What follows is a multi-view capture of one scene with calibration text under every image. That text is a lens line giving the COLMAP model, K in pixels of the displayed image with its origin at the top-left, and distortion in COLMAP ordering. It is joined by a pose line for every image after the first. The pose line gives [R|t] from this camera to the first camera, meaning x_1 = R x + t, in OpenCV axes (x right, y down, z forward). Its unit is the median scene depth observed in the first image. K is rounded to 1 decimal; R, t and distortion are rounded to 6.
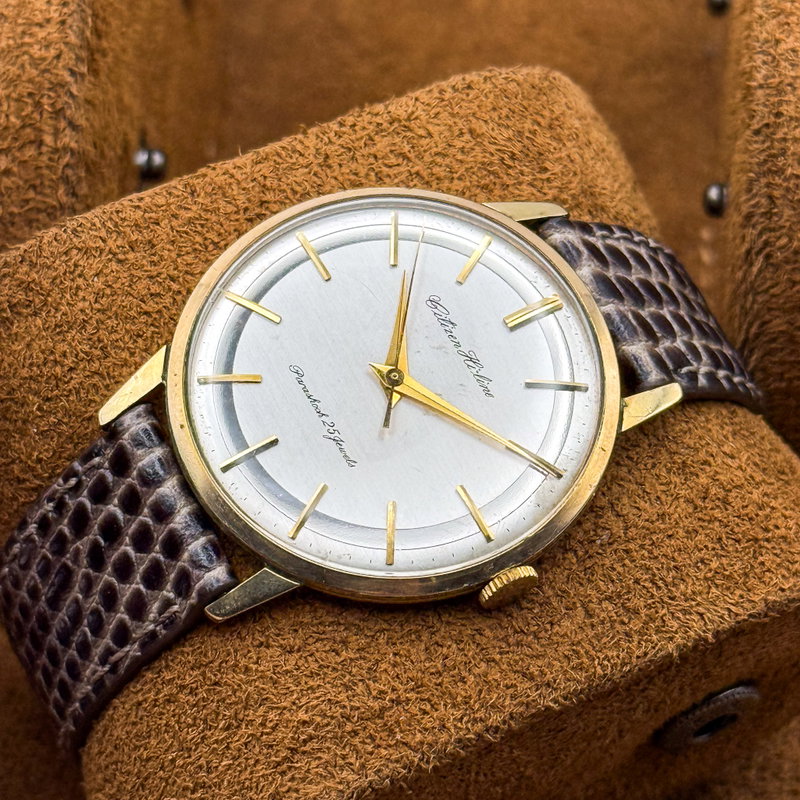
lens RADIAL K [[3015.9, 0, 417.6], [0, 3015.9, 500.4], [0, 0, 1]] dist [0.130305, 0.995029]
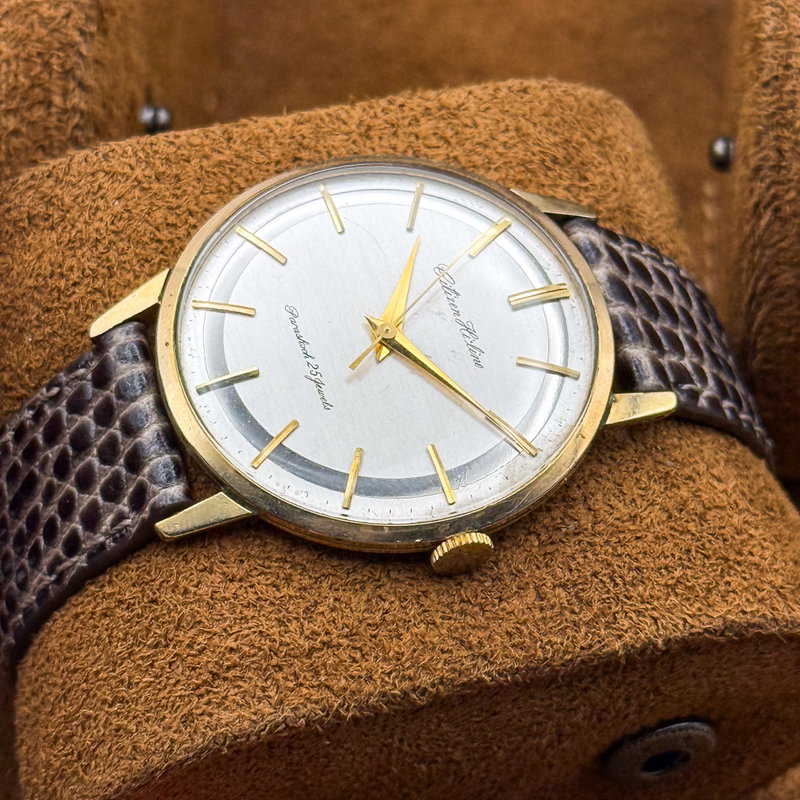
lens RADIAL K [[3015.9, 0, 417.6], [0, 3015.9, 500.4], [0, 0, 1]] dist [0.130305, 0.995029]
pose [[0.984239, 0.161048, -0.073057, 0.083046], [-0.167910, 0.980688, -0.100283, 0.110348], [0.055496, 0.110969, 0.992273, 0.023520]]
